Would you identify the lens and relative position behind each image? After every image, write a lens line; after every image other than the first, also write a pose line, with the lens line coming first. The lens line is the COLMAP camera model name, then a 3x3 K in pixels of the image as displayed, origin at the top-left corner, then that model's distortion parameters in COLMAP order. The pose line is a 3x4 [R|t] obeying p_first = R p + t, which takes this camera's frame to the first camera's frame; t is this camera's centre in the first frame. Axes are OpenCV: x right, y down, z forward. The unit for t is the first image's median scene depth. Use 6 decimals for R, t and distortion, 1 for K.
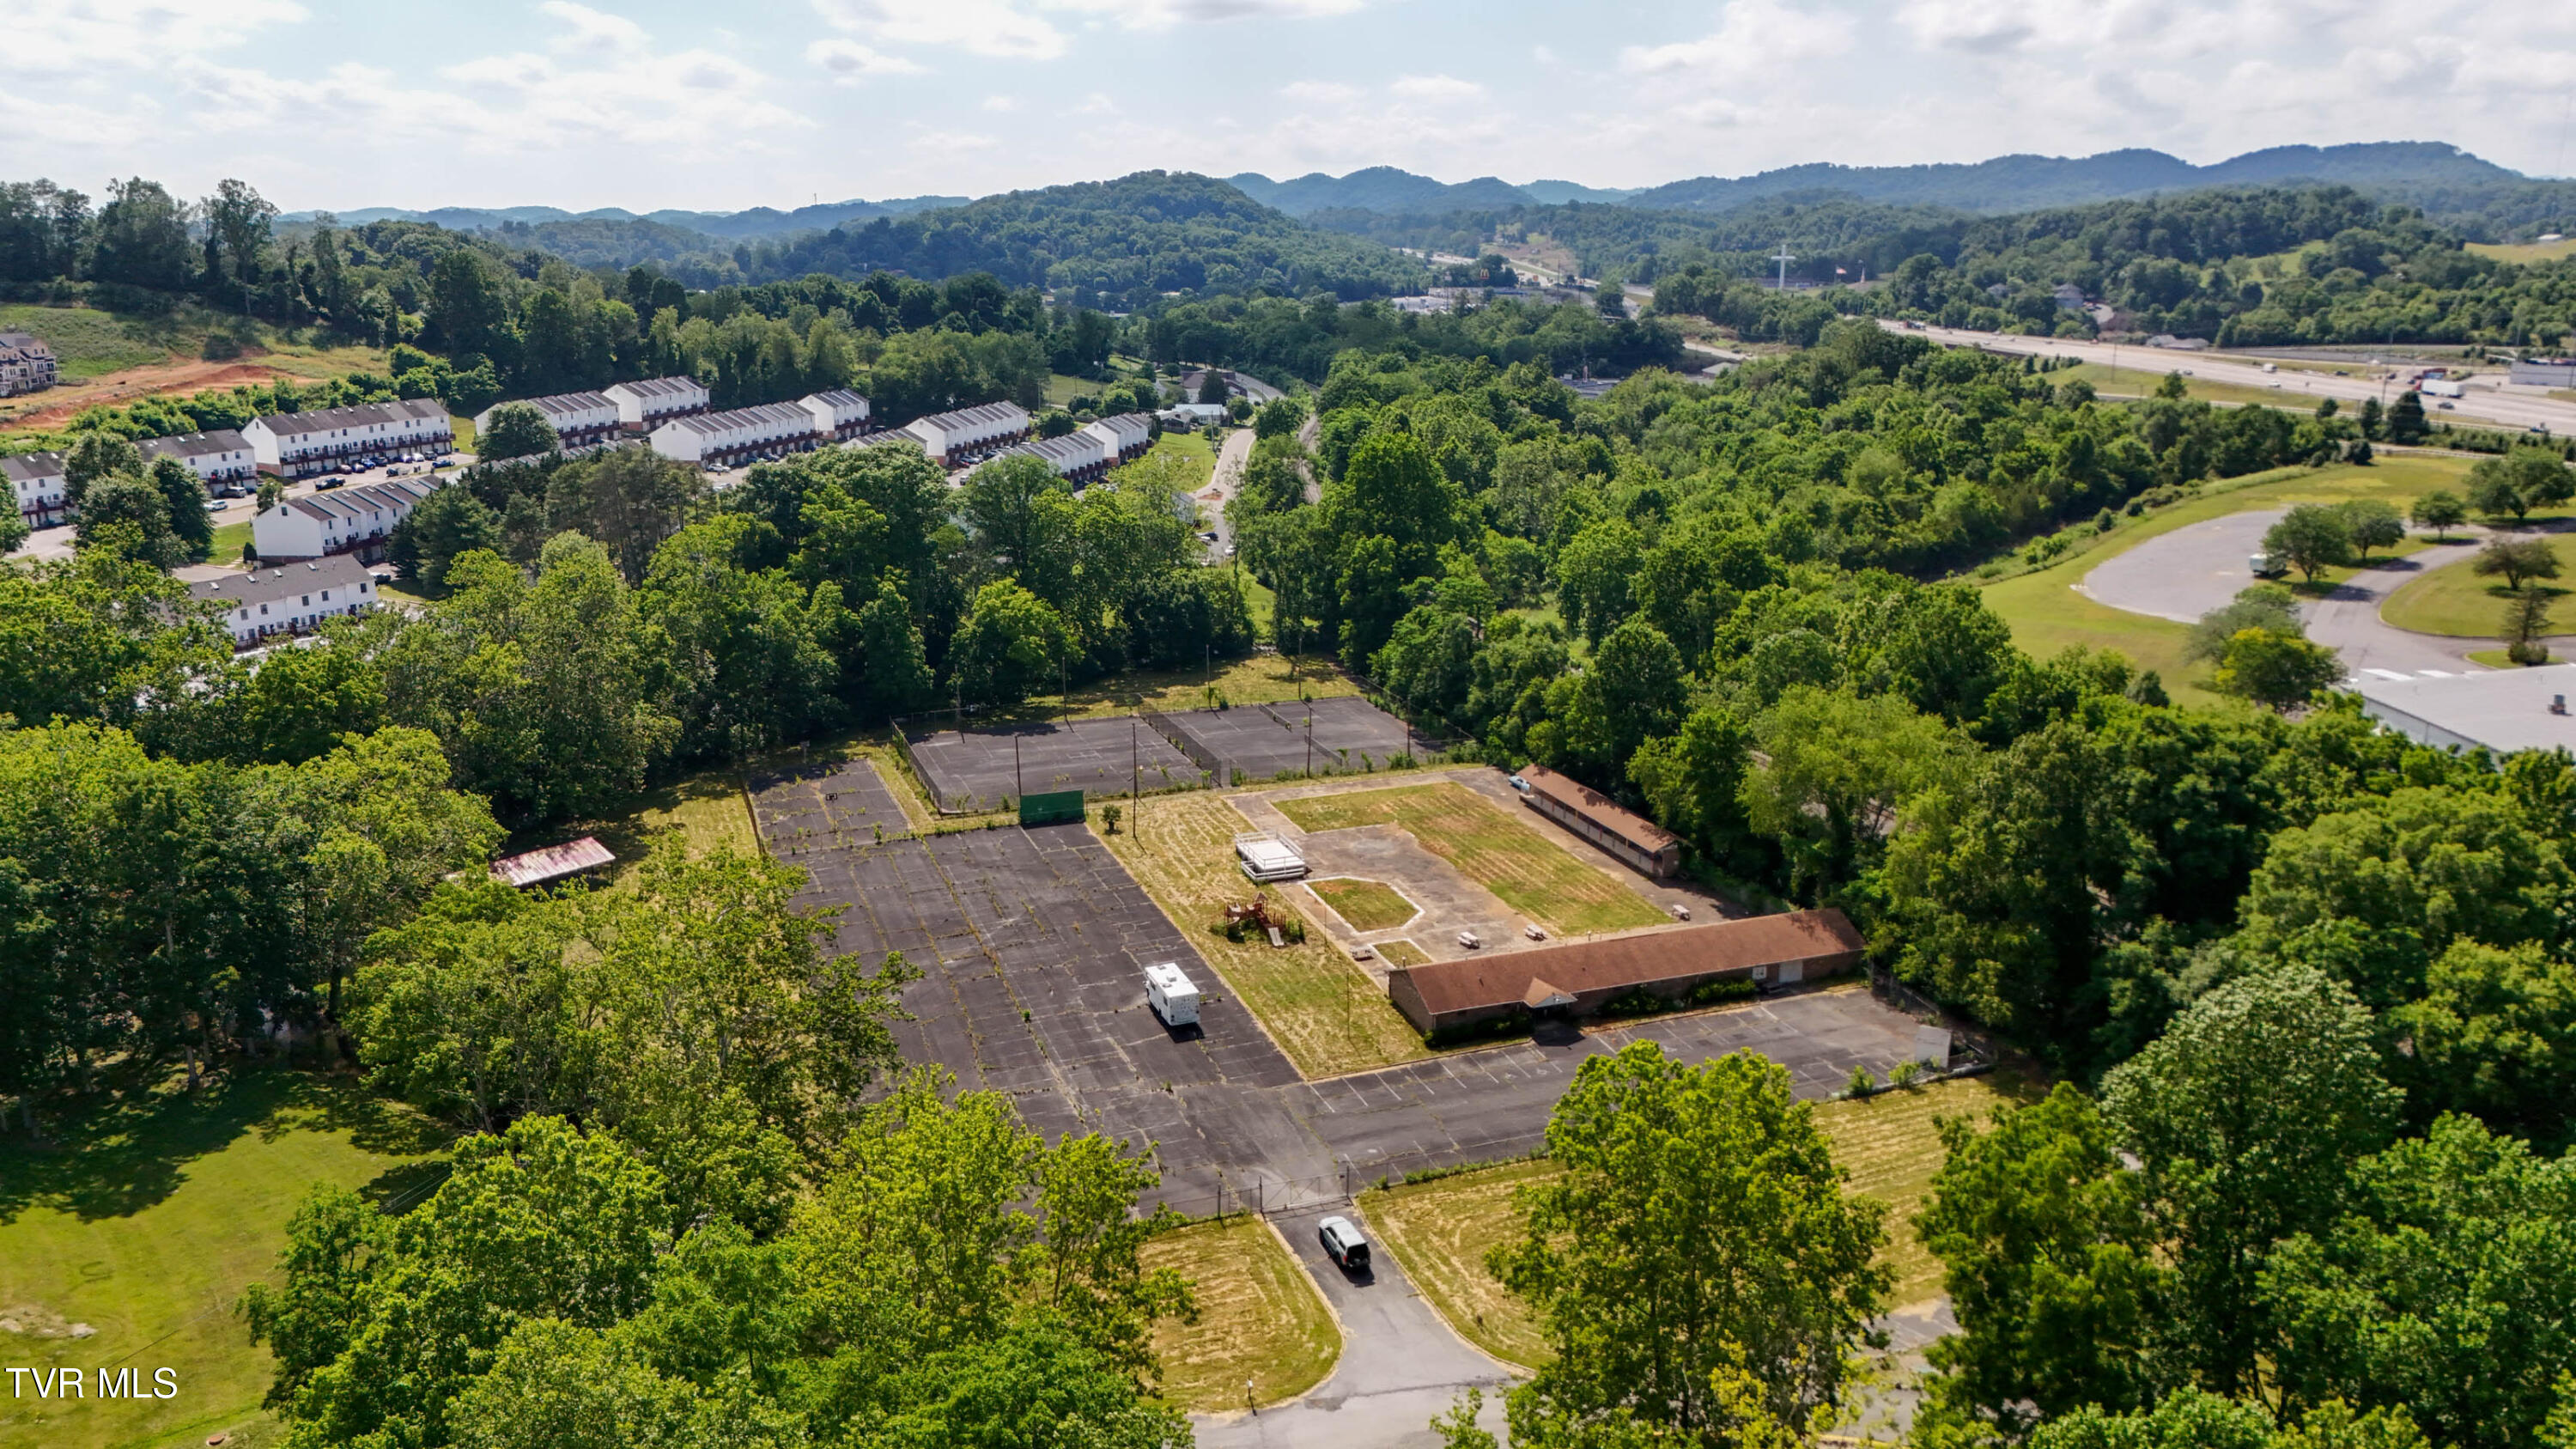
lens RADIAL K [[1895.1, 0, 1295.8], [0, 1895.1, 726.1], [0, 0, 1]] dist [0.072482, -0.069084]
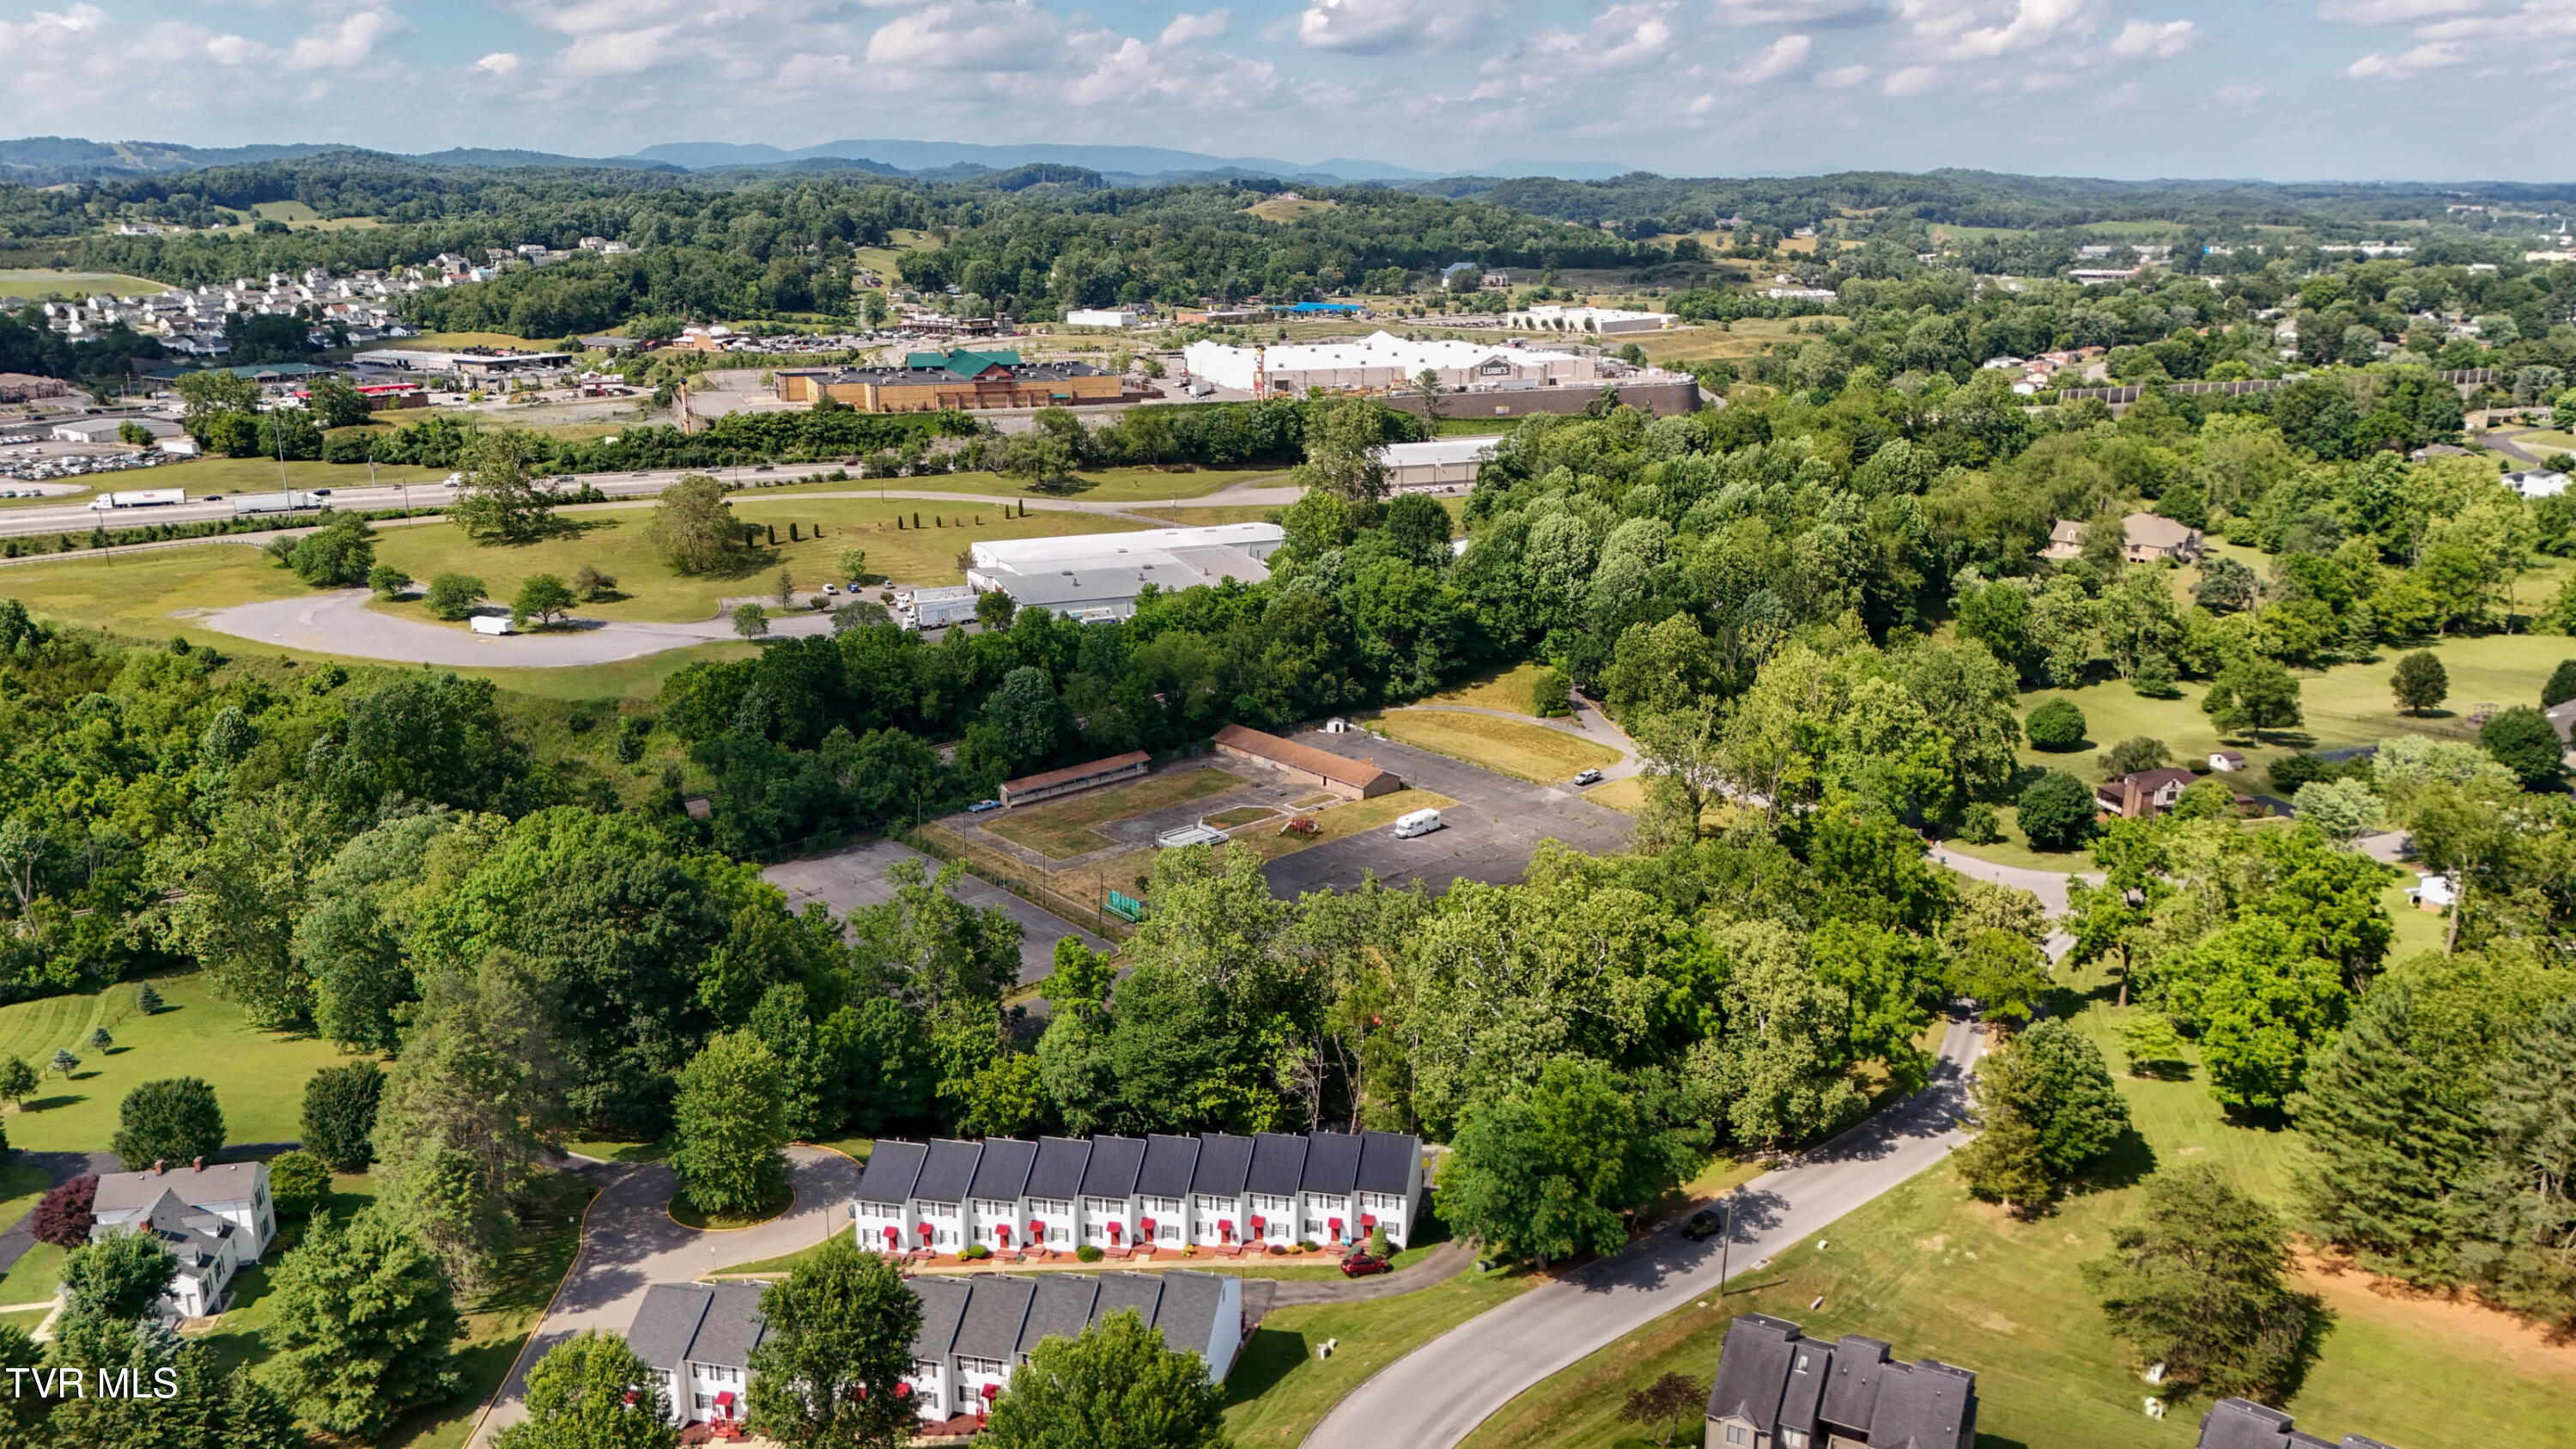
lens RADIAL K [[1895.1, 0, 1295.2], [0, 1895.1, 723.4], [0, 0, 1]] dist [0.072482, -0.069084]
pose [[-0.363243, -0.246475, 0.898501, -0.860873], [0.237728, 0.907933, 0.345170, -0.323491], [-0.900855, 0.338980, -0.271206, 0.791547]]
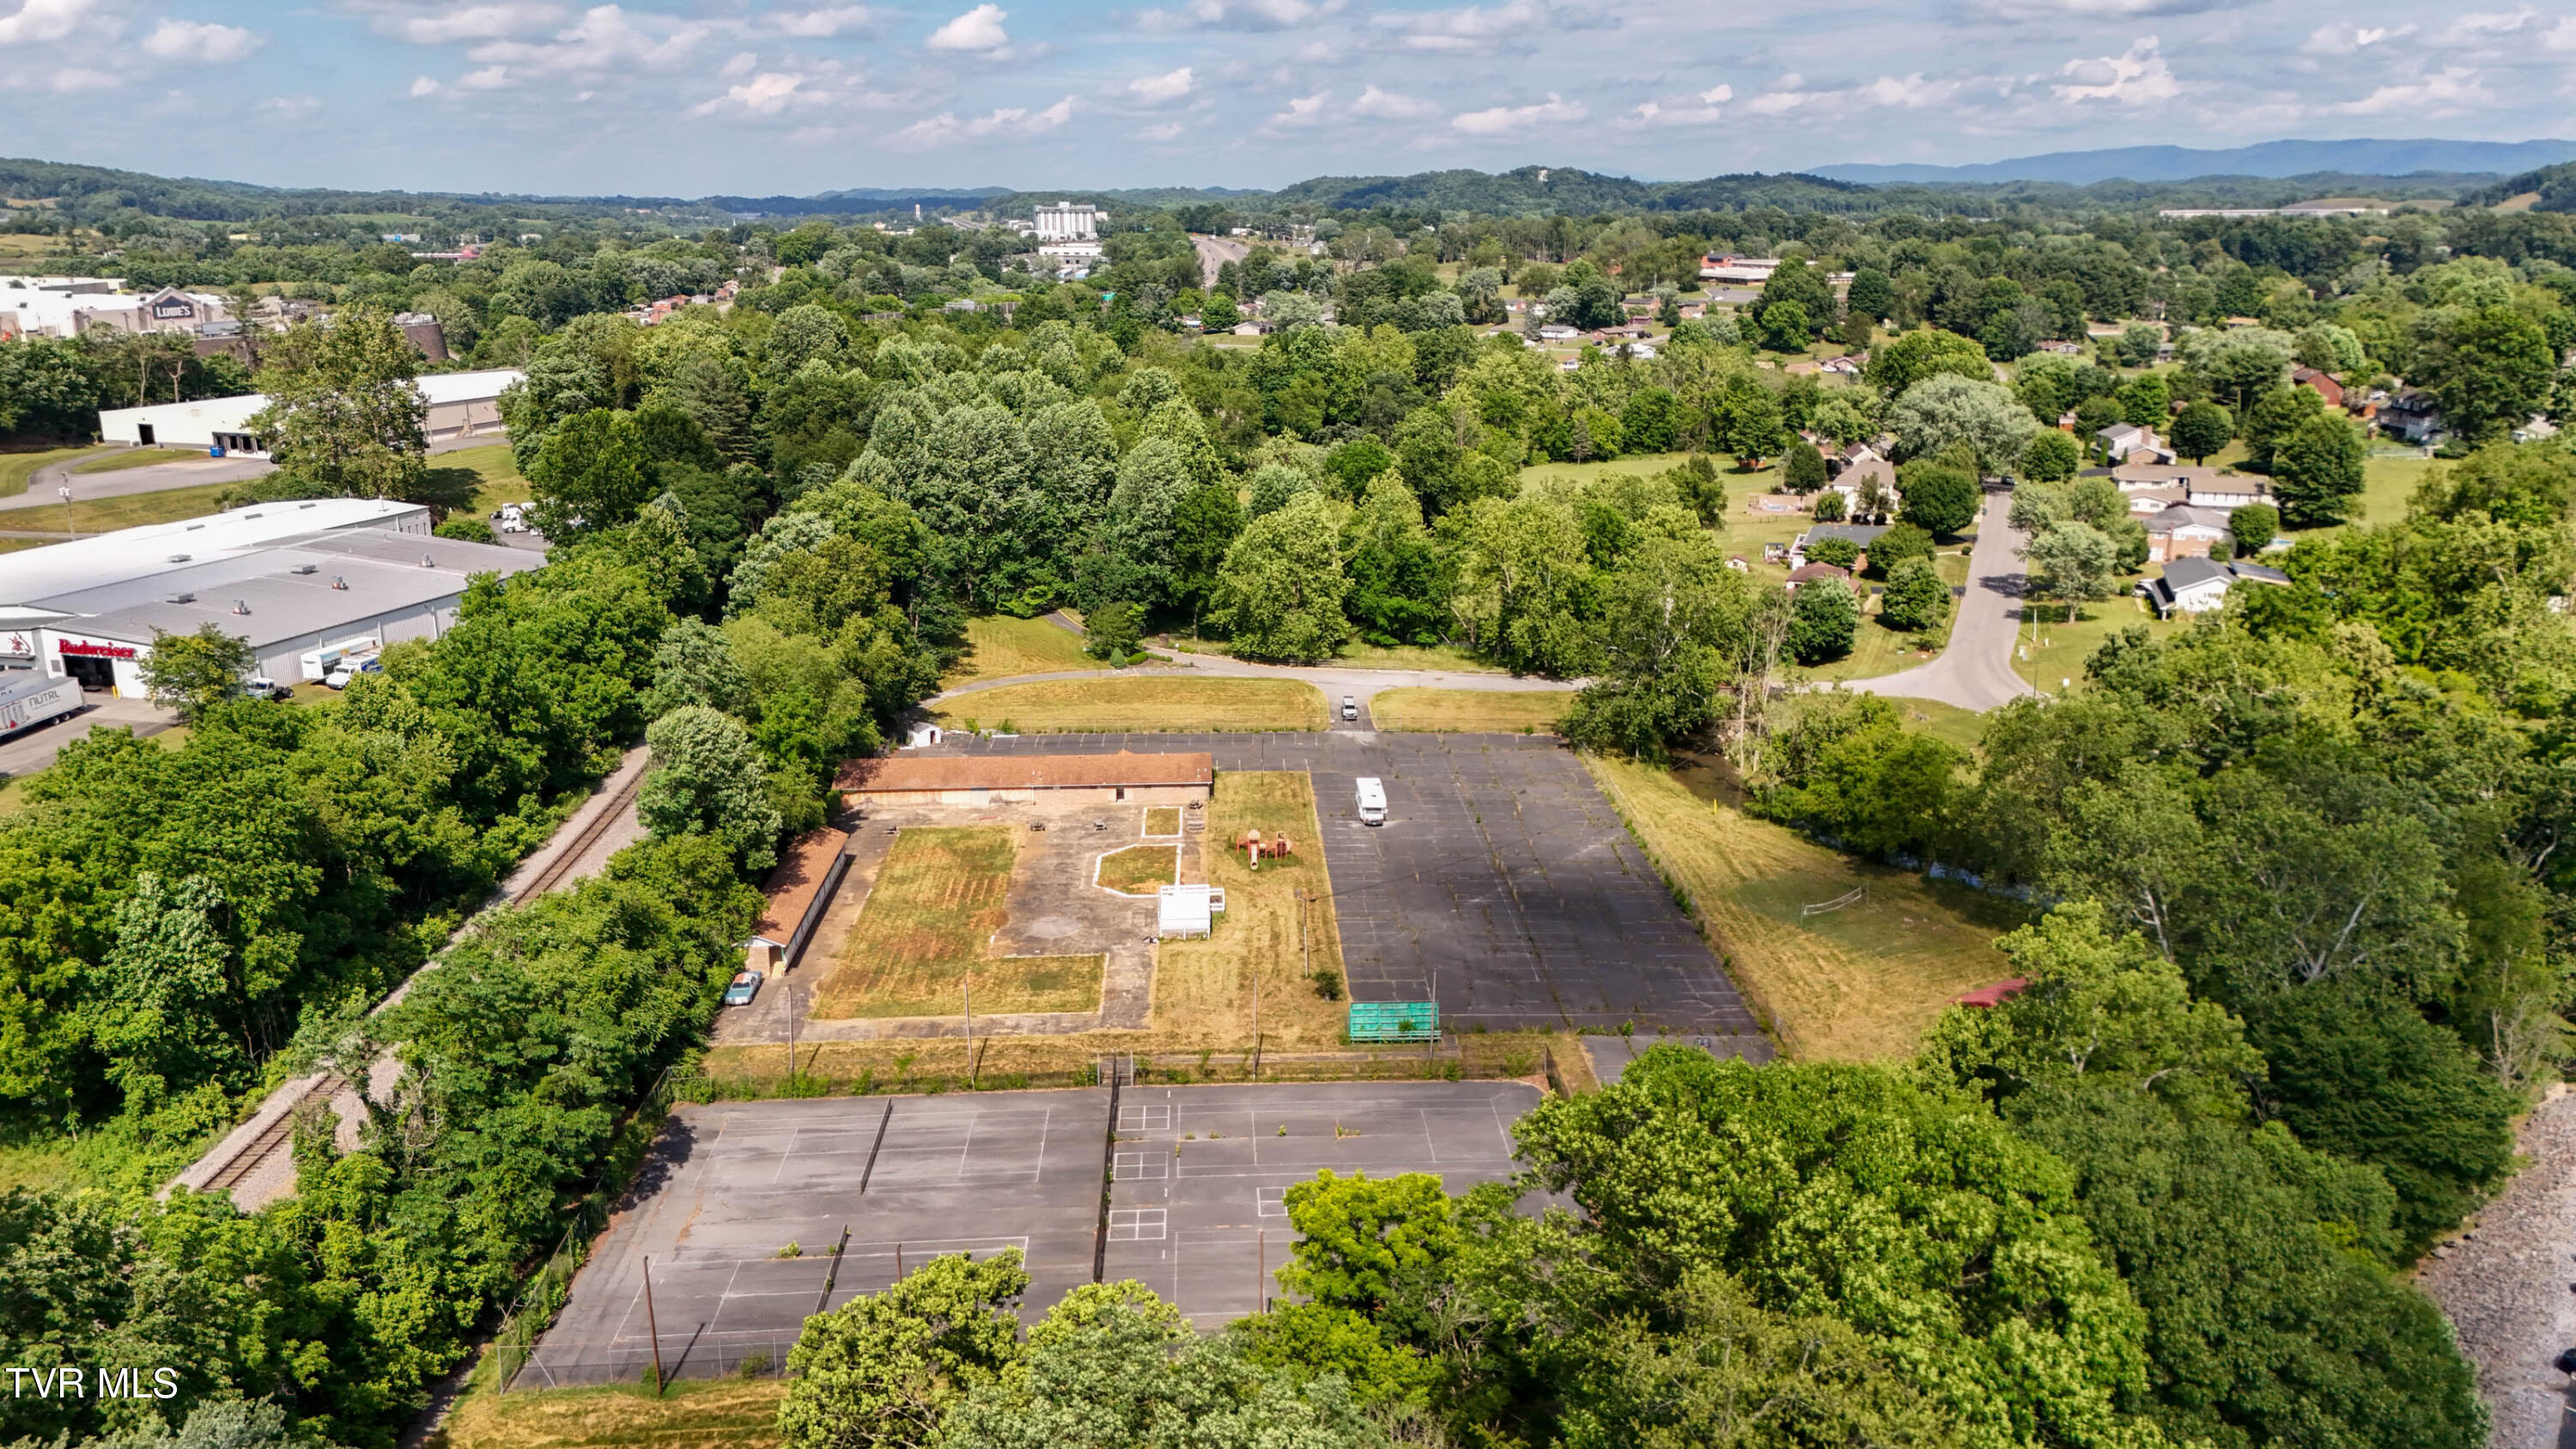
lens RADIAL K [[1895.1, 0, 1290.7], [0, 1895.1, 737.0], [0, 0, 1]] dist [0.072482, -0.069084]
pose [[-0.955561, -0.078613, 0.284118, -0.193624], [0.073534, 0.869759, 0.487968, -0.272963], [-0.285475, 0.487175, -0.825327, 1.033764]]
